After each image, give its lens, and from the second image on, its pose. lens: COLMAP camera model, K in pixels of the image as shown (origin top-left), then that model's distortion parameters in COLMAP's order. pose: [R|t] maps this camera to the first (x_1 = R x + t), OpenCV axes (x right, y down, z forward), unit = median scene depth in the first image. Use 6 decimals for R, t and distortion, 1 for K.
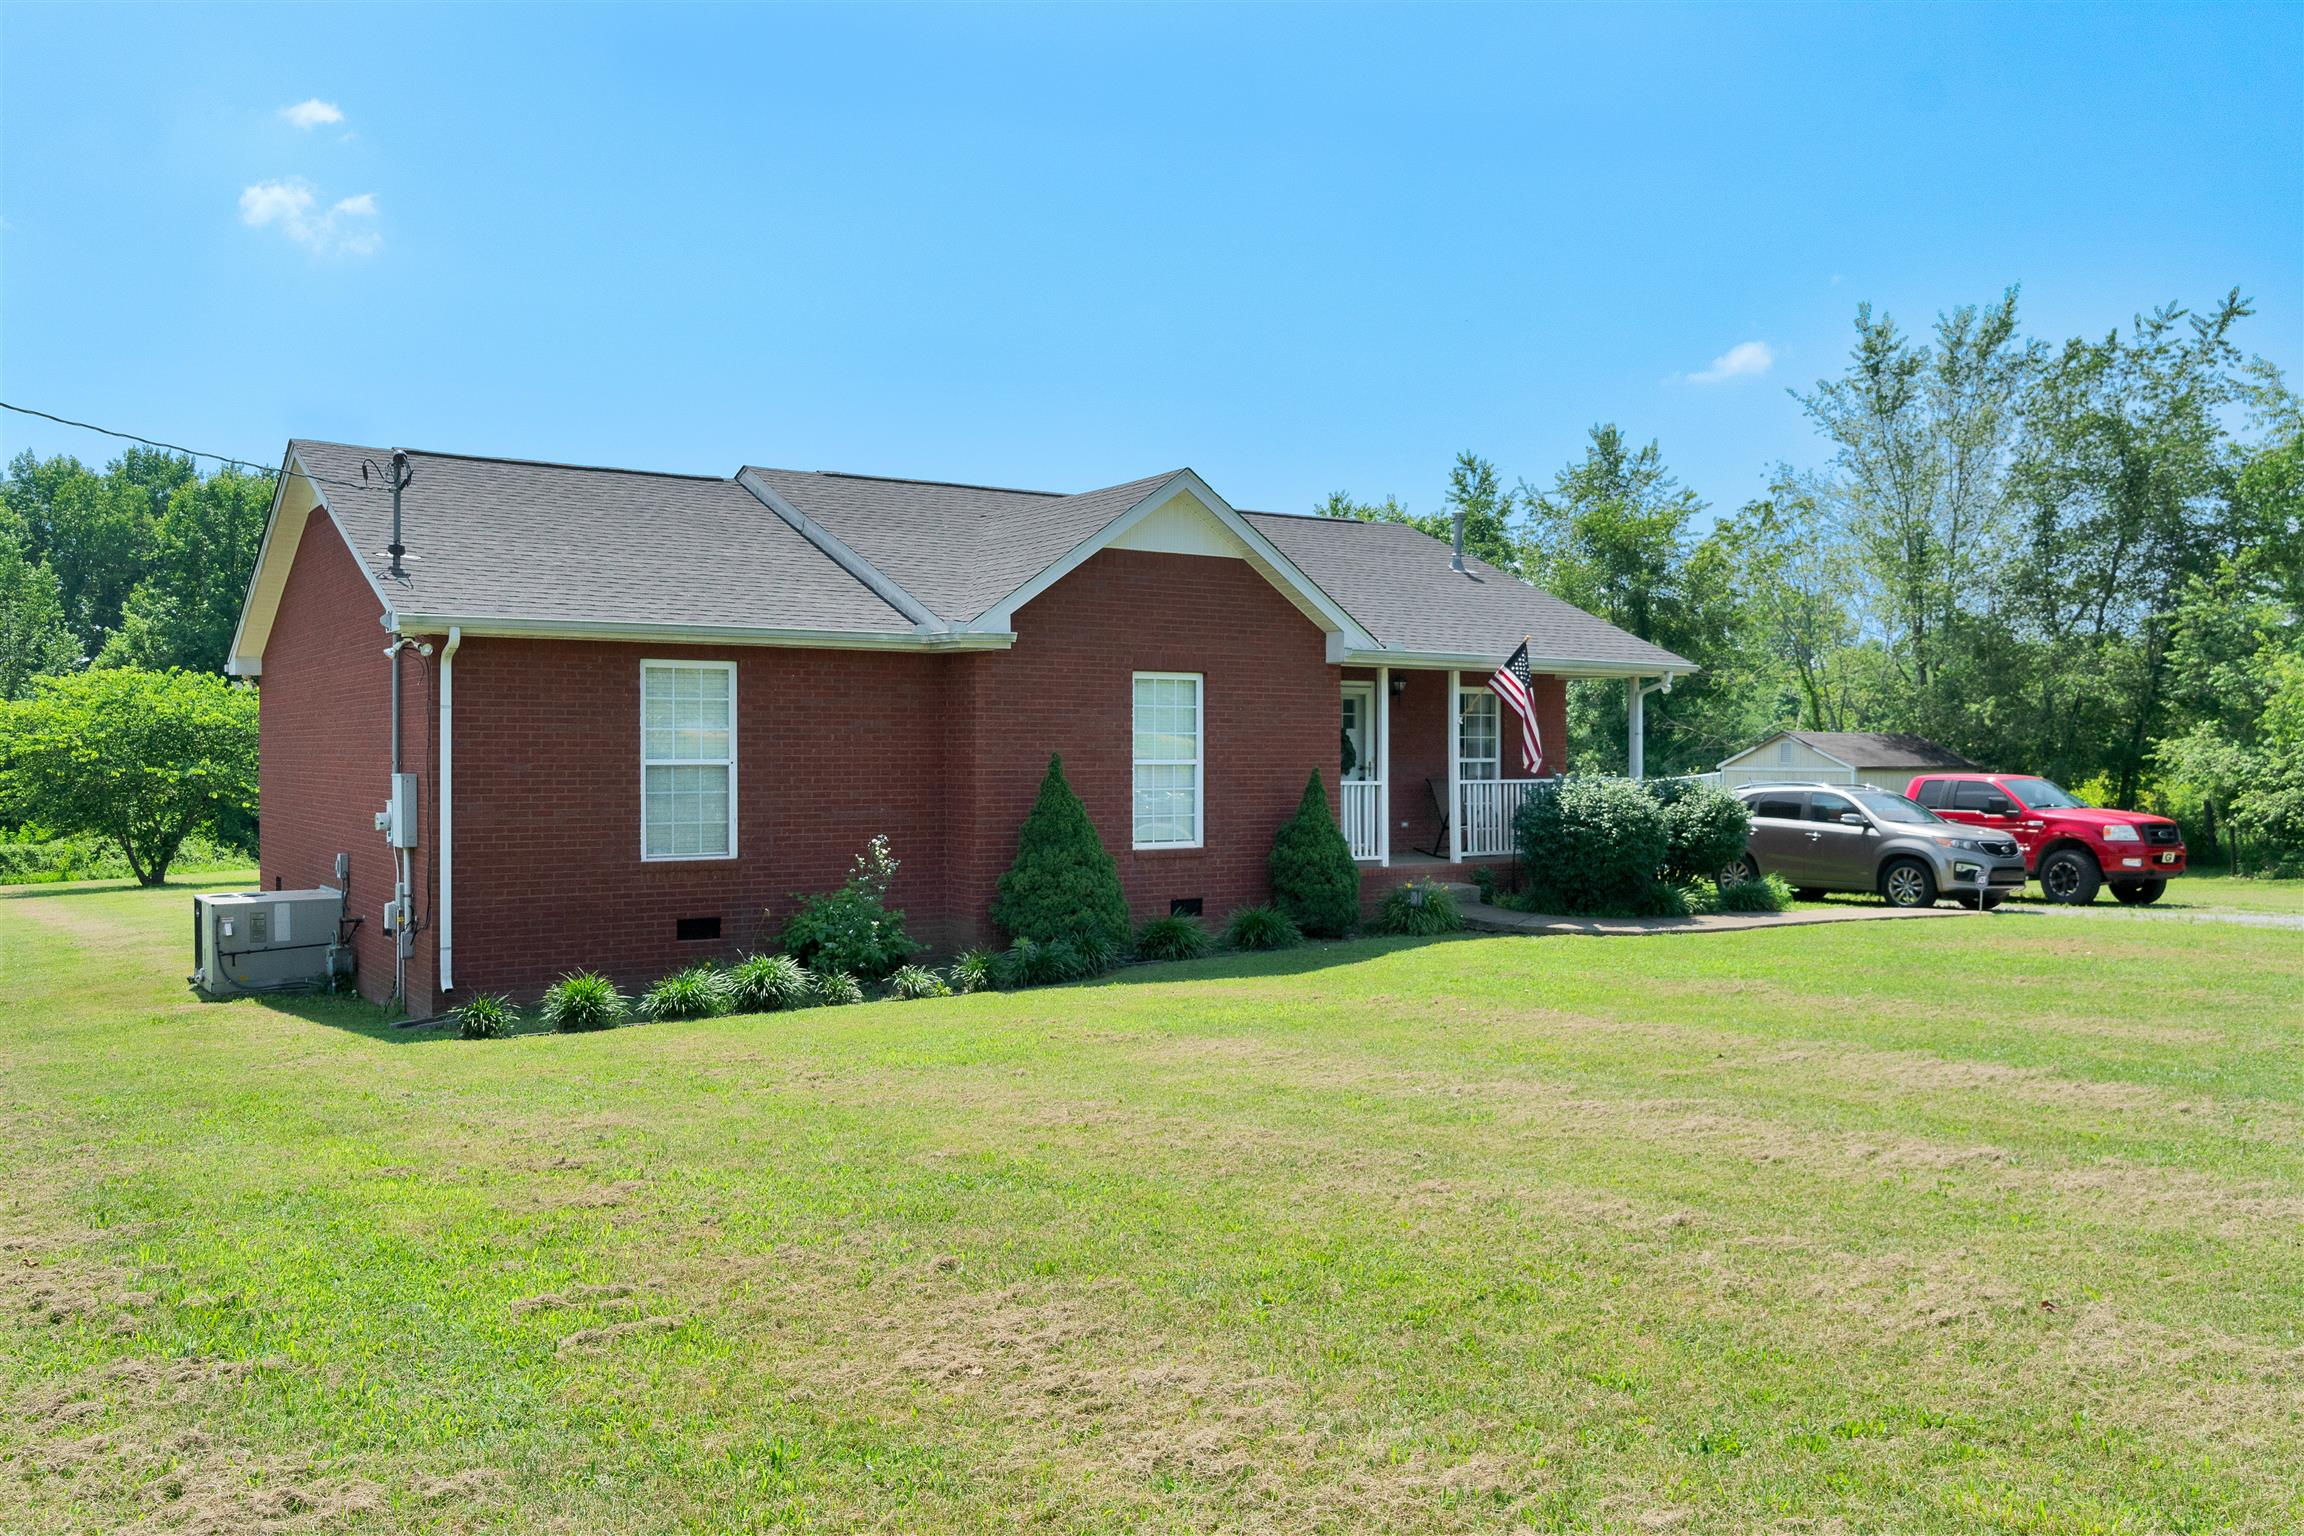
lens RADIAL K [[1823.5, 0, 1141.7], [0, 1823.5, 772.0], [0, 0, 1]] dist [0.023739, -0.010276]
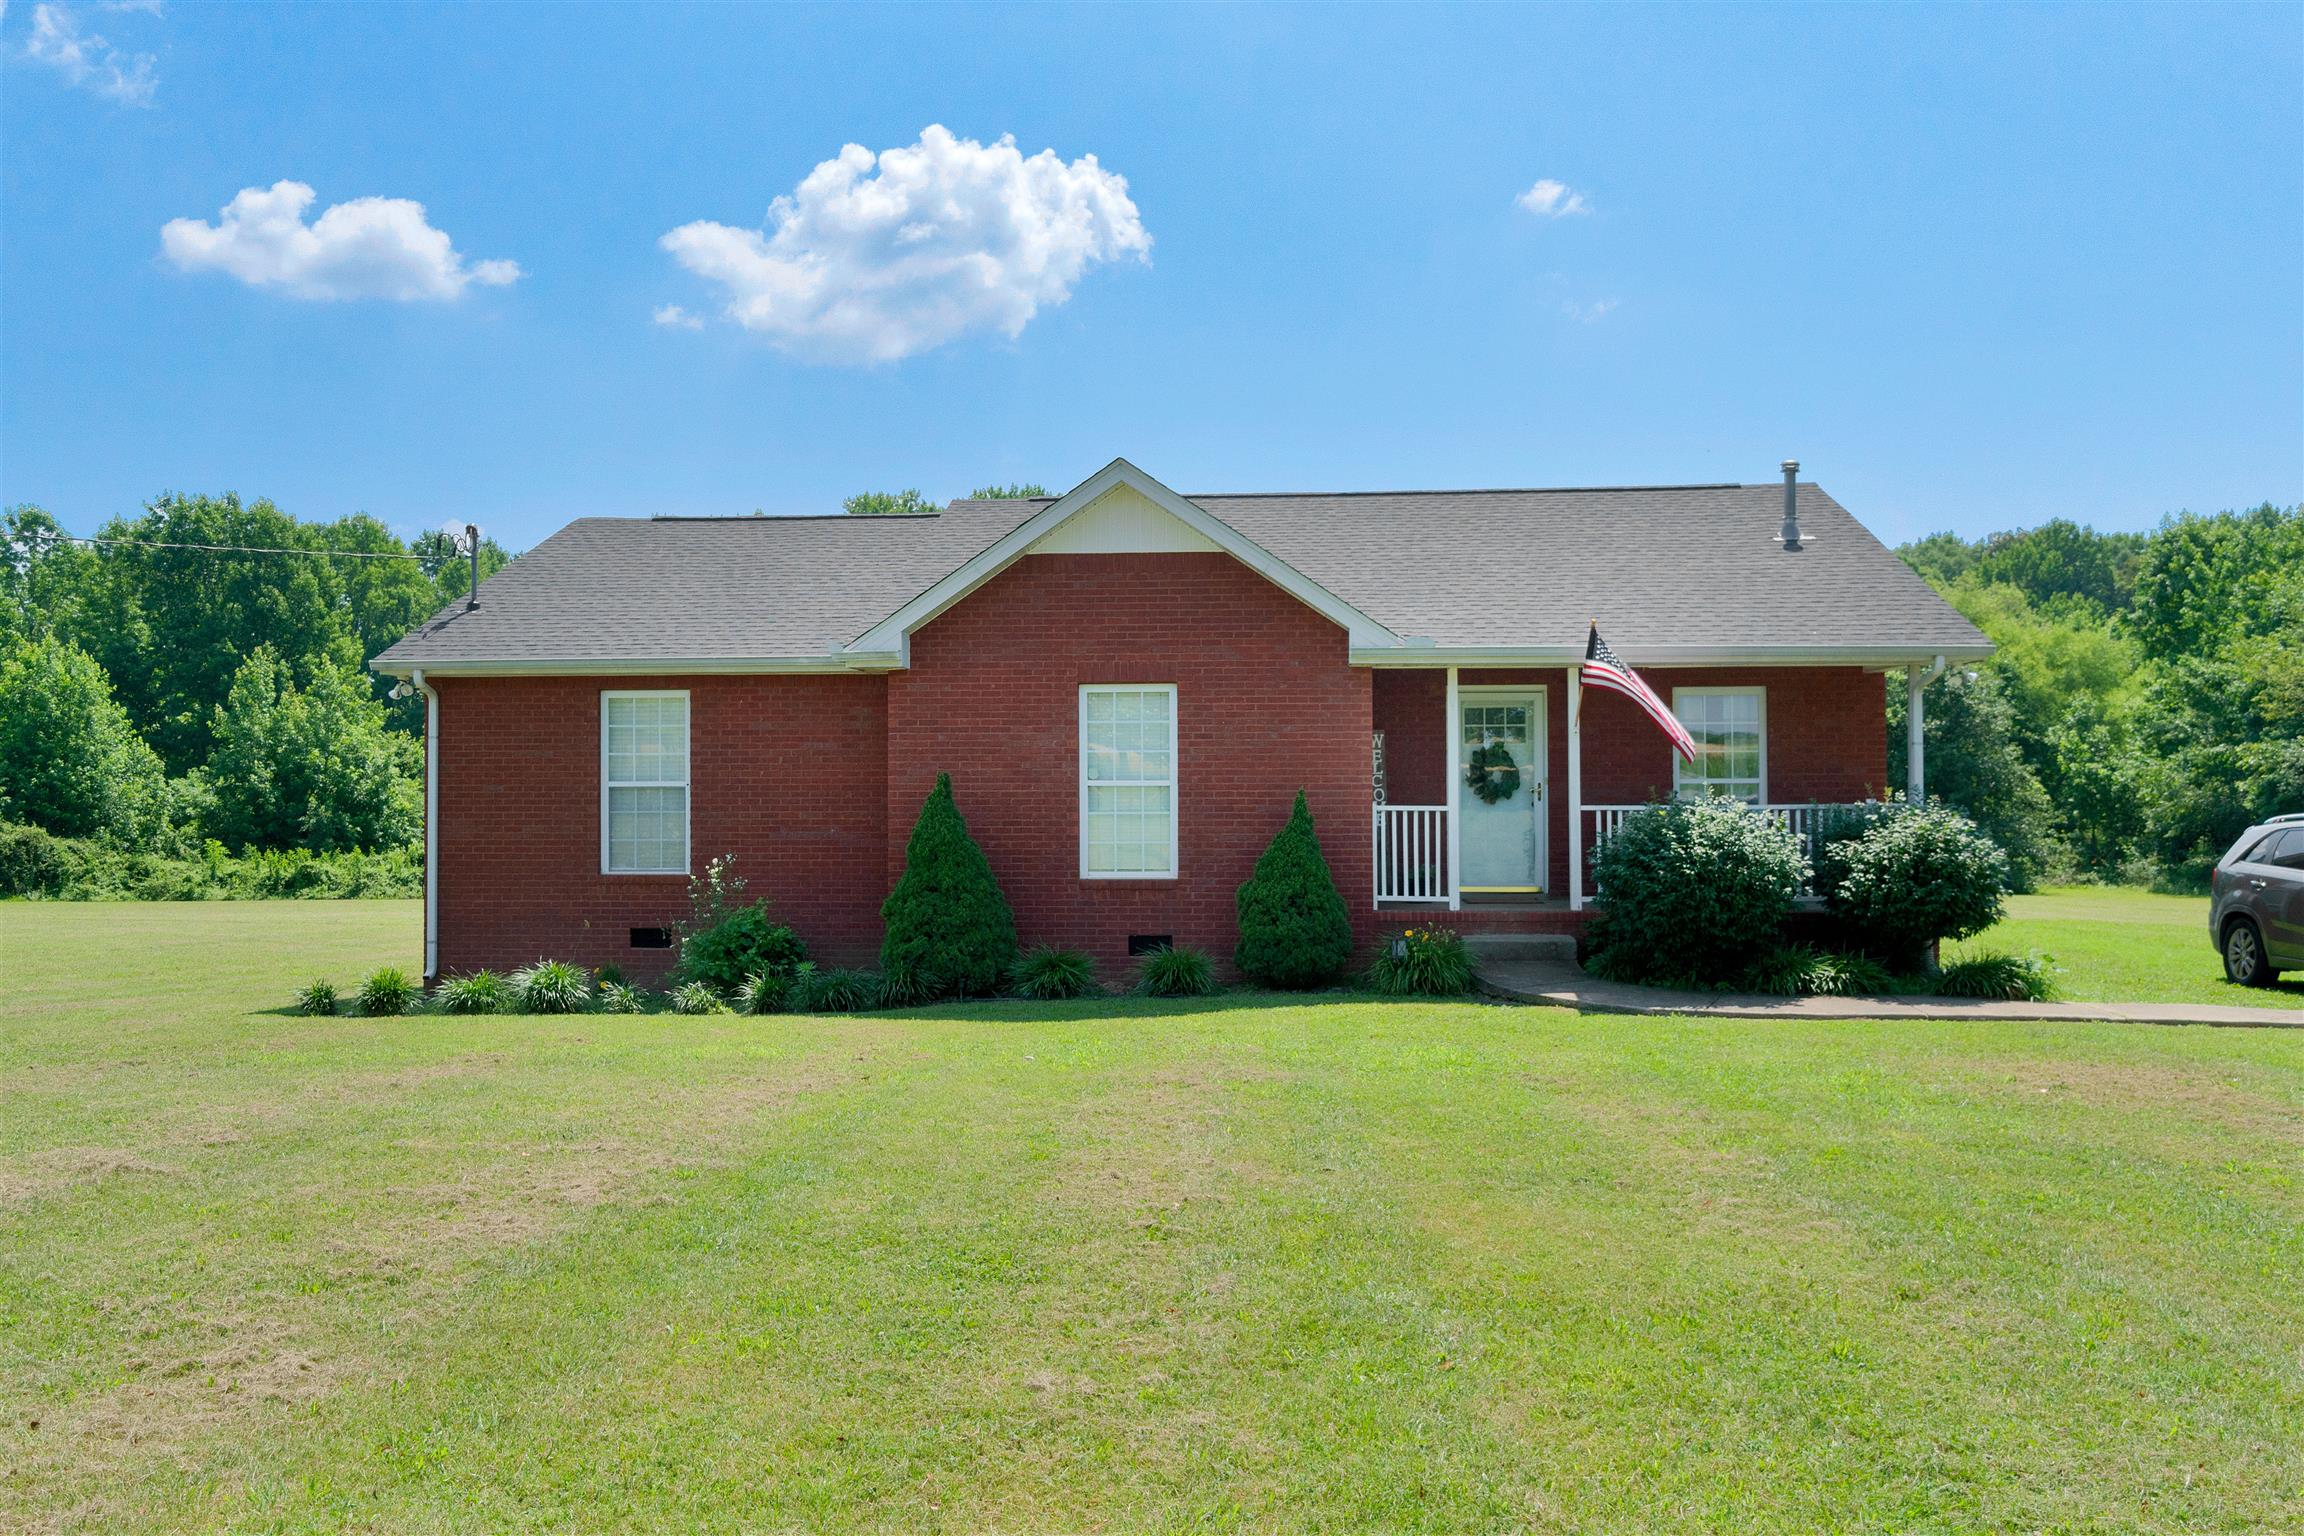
lens RADIAL K [[1823.5, 0, 1141.4], [0, 1823.5, 755.1], [0, 0, 1]] dist [0.023739, -0.010276]
pose [[0.777715, -0.015265, -0.628432, 0.645263], [-0.003058, 0.999601, -0.028065, 0.006703], [0.628610, 0.023748, 0.777358, 0.328197]]
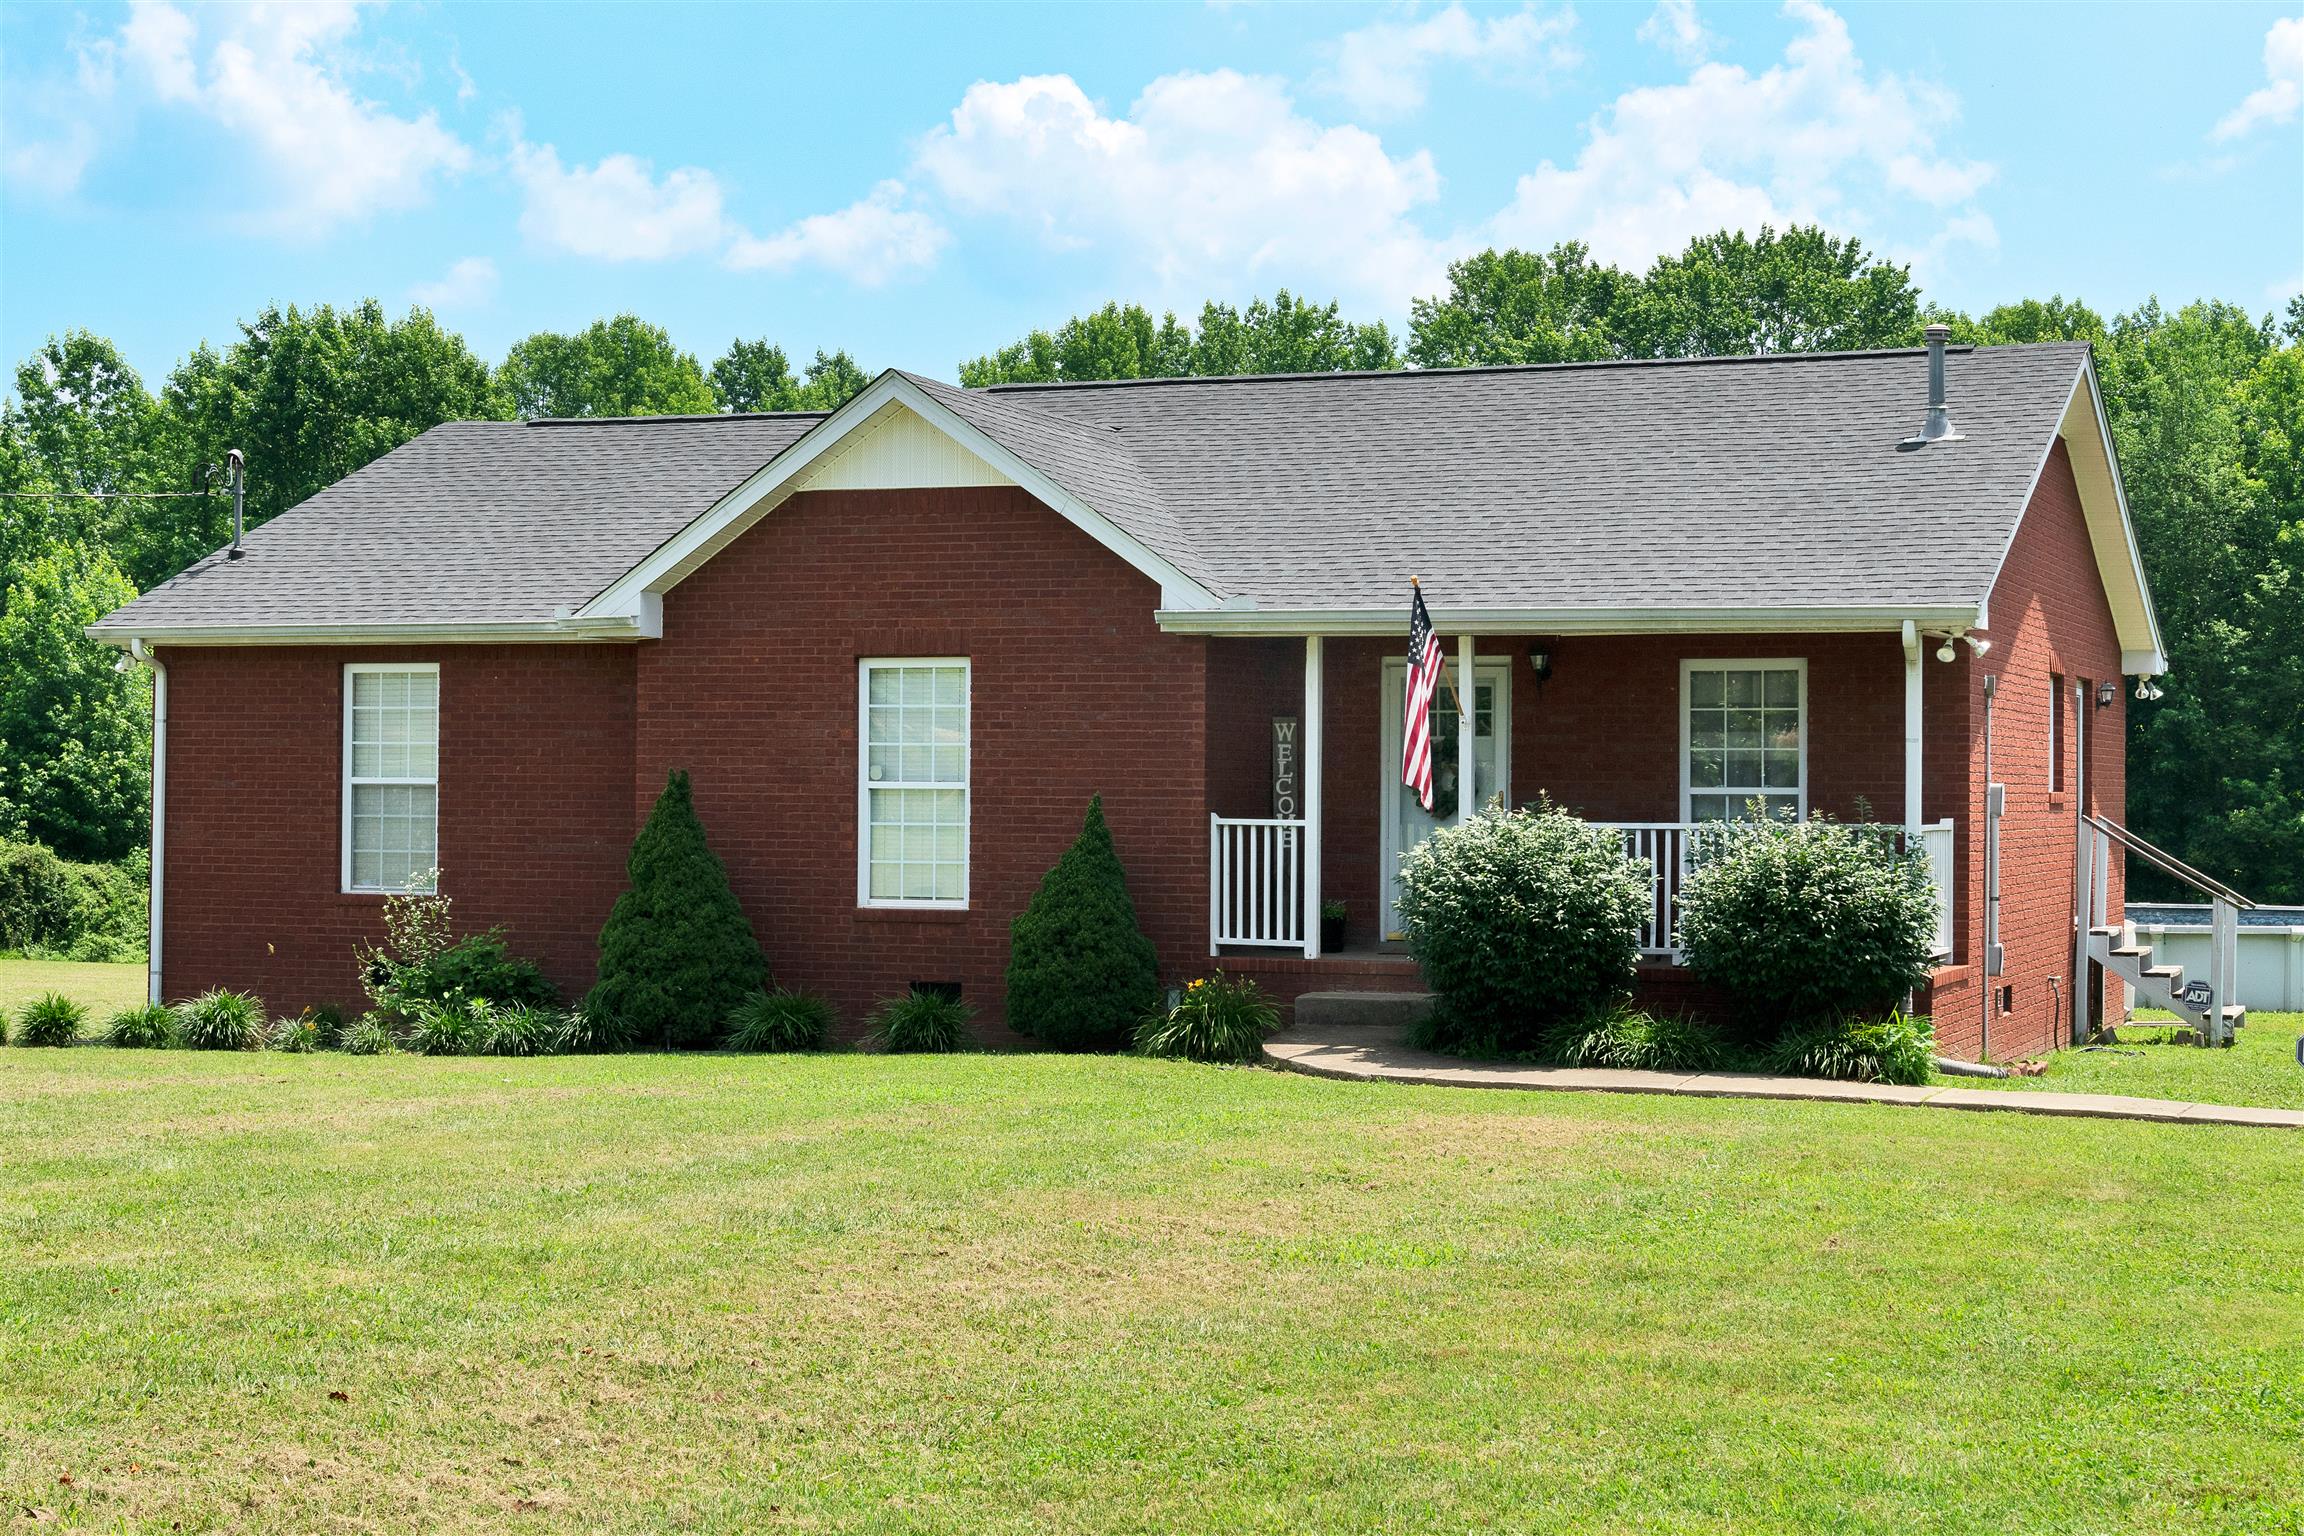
lens RADIAL K [[3688.3, 0, 1162.4], [0, 3688.3, 768.6], [0, 0, 1]] dist [0.038550, 0.000000]
pose [[0.563285, -0.004146, -0.826252, 1.360394], [-0.018166, 0.999684, -0.017401, 0.012172], [0.826063, 0.024812, 0.563032, 0.305817]]
